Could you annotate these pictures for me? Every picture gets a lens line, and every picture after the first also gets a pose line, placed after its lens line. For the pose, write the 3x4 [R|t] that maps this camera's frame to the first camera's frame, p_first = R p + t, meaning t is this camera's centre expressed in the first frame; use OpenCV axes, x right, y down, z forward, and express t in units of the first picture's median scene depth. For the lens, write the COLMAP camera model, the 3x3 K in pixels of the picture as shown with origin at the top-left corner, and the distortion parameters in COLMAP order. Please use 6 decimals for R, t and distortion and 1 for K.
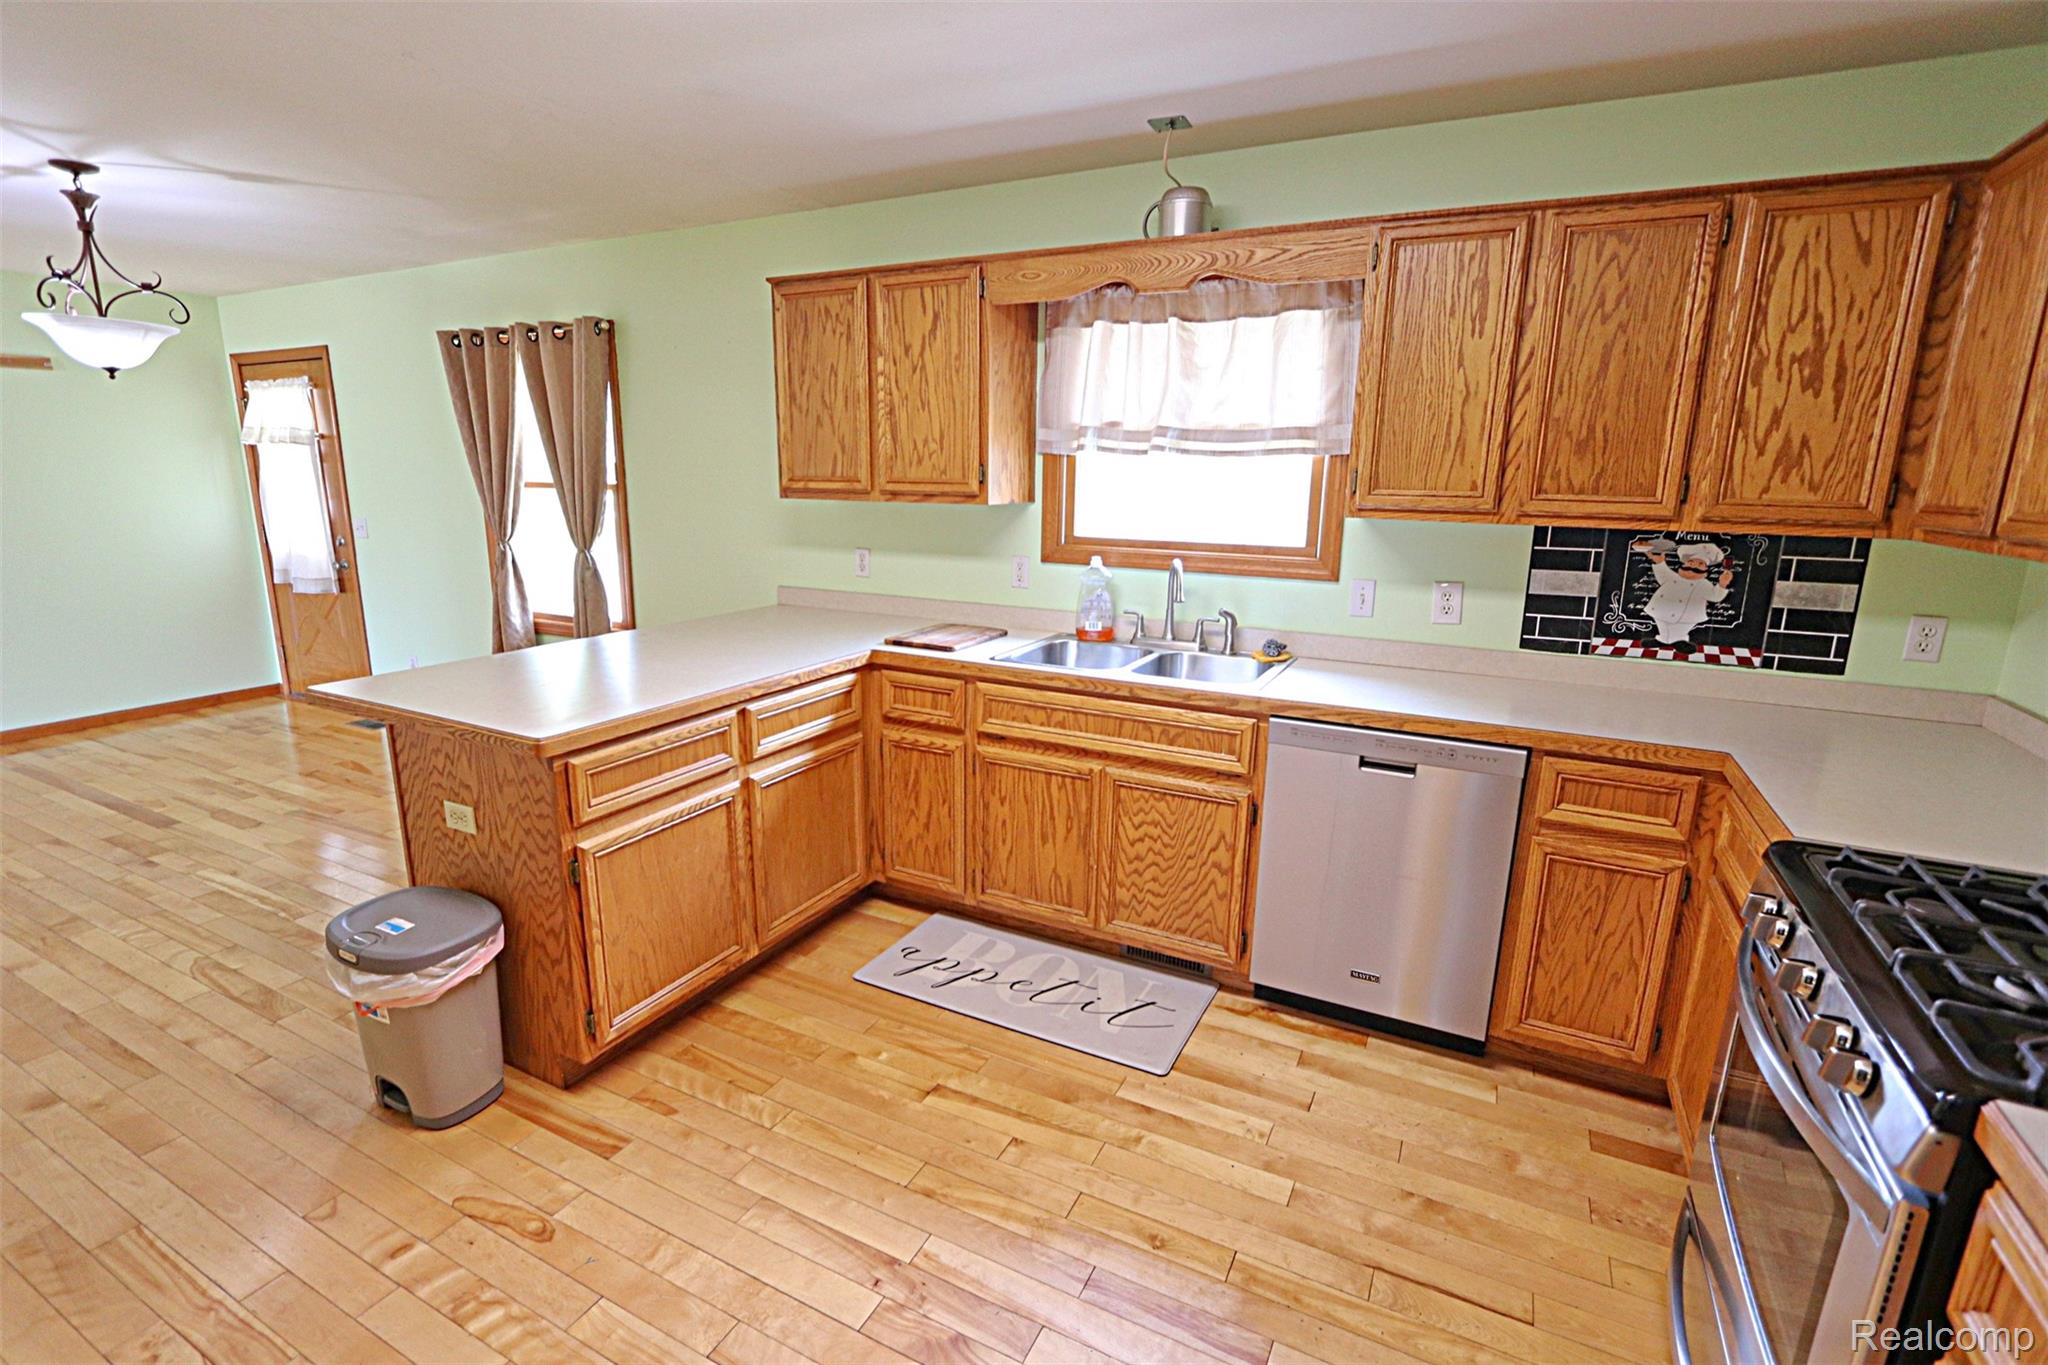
lens RADIAL K [[942.3, 0, 1009.7], [0, 942.3, 690.7], [0, 0, 1]] dist [-0.013729, 0.000382]
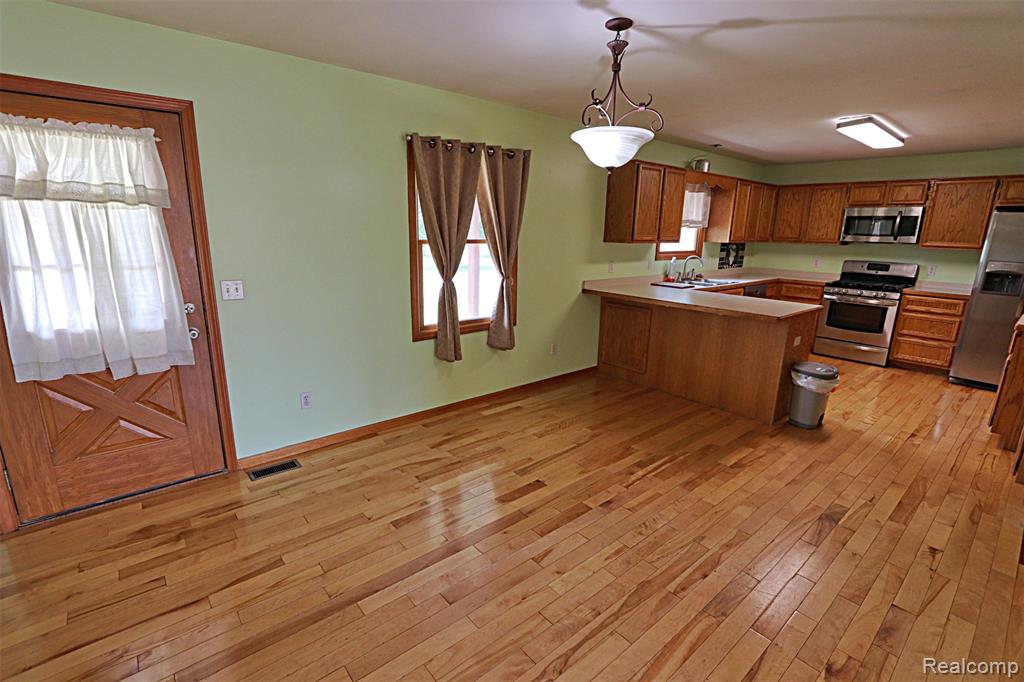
lens RADIAL K [[473.2, 0, 508.2], [0, 473.2, 342.5], [0, 0, 1]] dist [-0.010388, 0.001136]
pose [[0.374991, -0.225840, 0.899098, -2.065704], [0.198291, 0.966965, 0.160185, -0.278364], [-0.905573, 0.118216, 0.407386, 1.036463]]
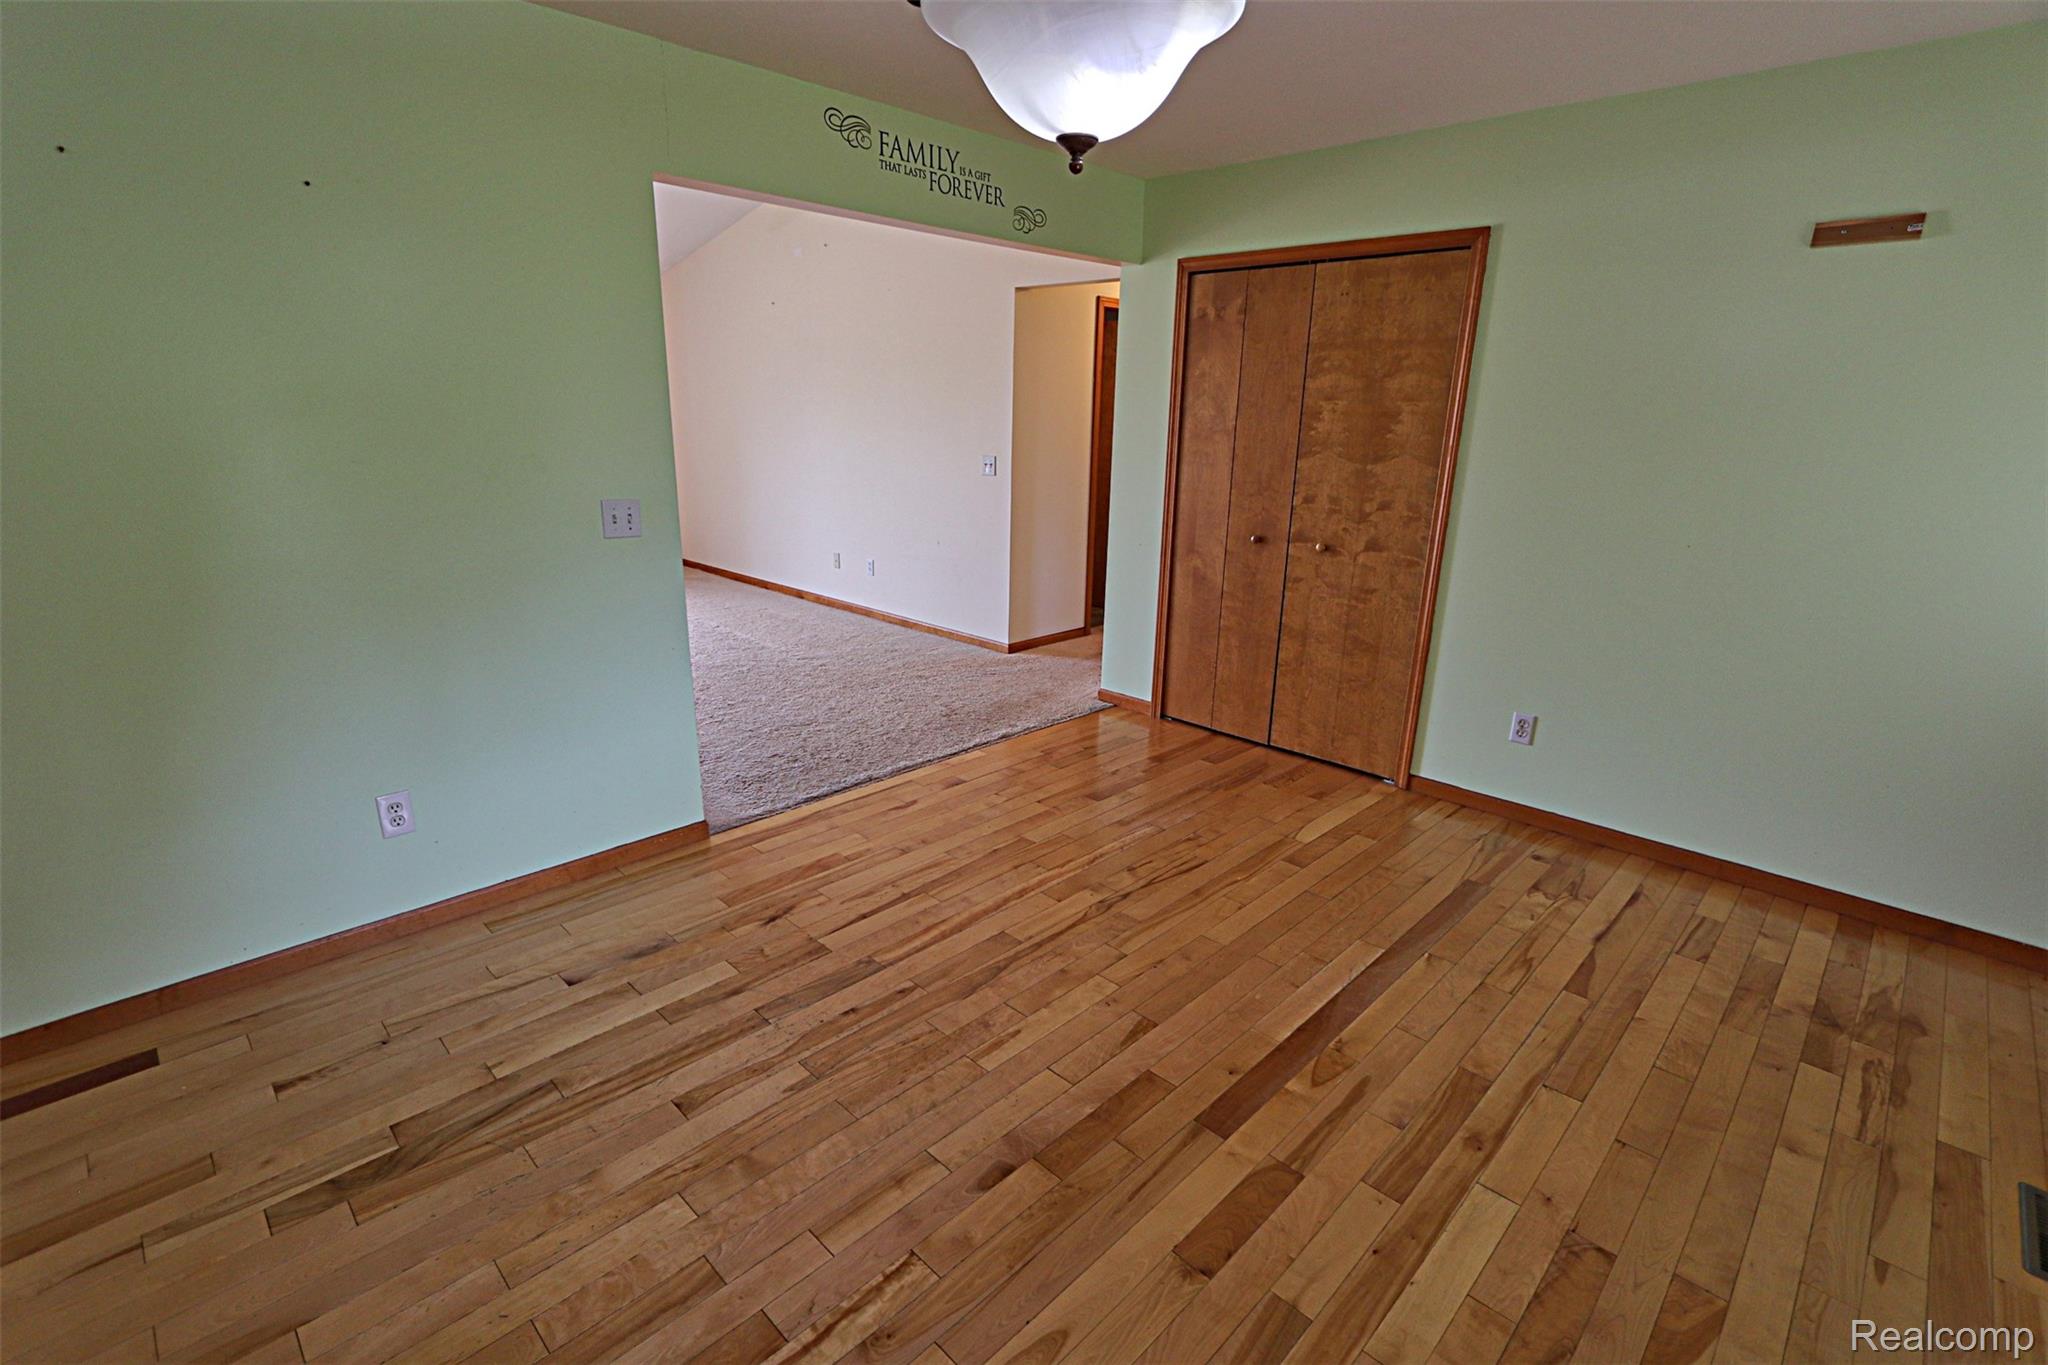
lens RADIAL K [[942.3, 0, 1009.7], [0, 942.3, 690.7], [0, 0, 1]] dist [-0.013729, 0.000382]
pose [[-0.301790, 0.259646, -0.917337, -0.656129], [-0.239249, 0.910784, 0.336501, -0.316439], [0.922867, 0.321024, -0.212745, 1.331228]]
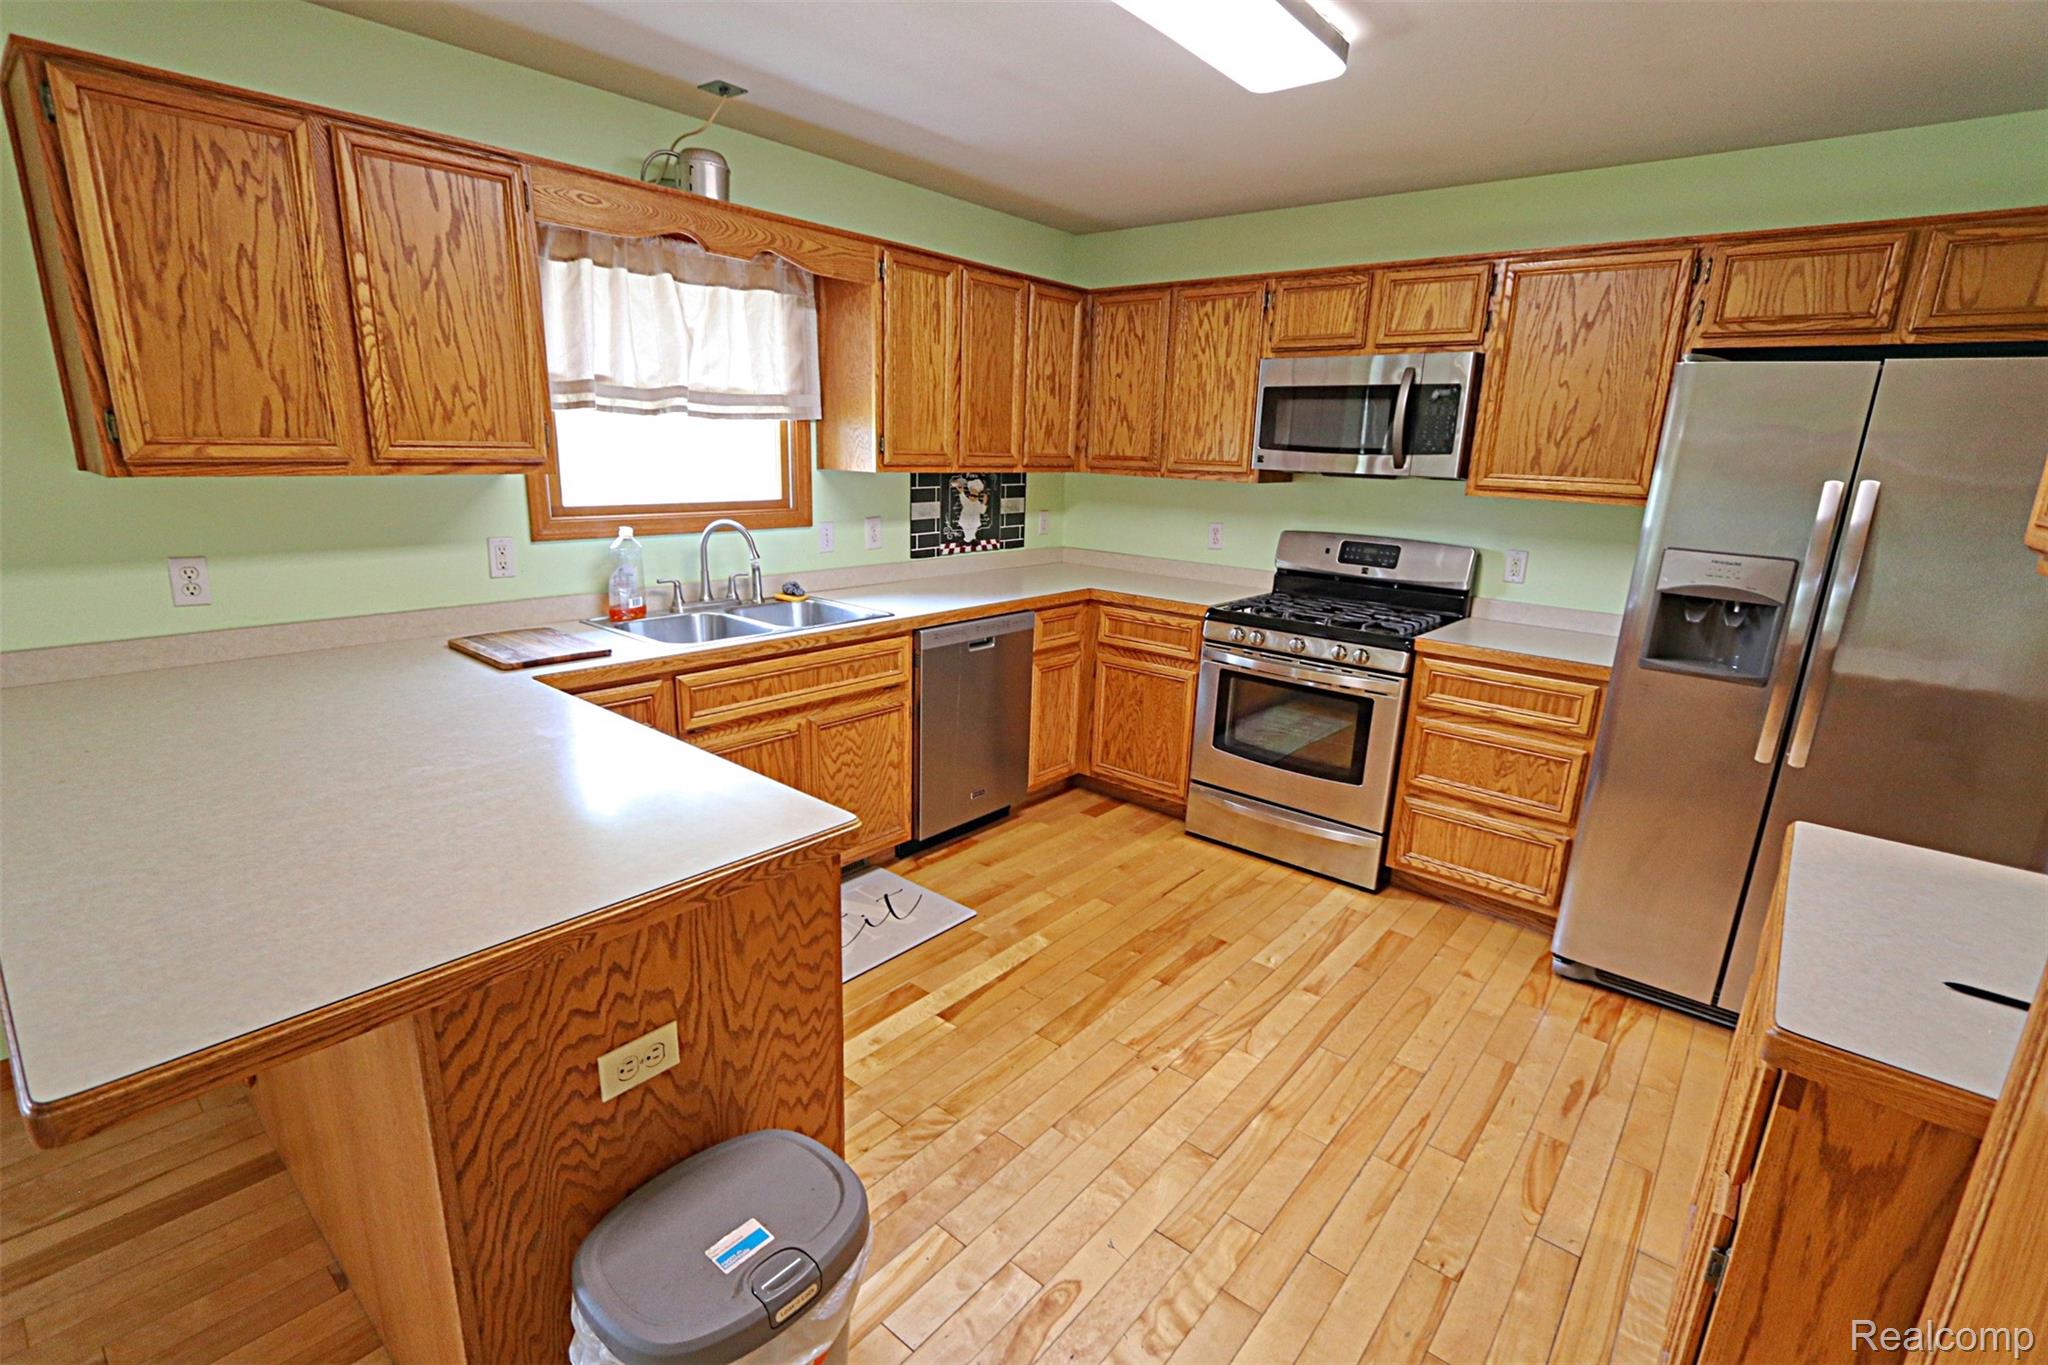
lens RADIAL K [[942.3, 0, 1009.7], [0, 942.3, 690.7], [0, 0, 1]] dist [-0.013729, 0.000382]
pose [[0.221964, -0.254946, 0.941135, -0.843488], [0.195211, 0.957289, 0.213283, -0.130817], [-0.955314, 0.136379, 0.262252, 0.503712]]
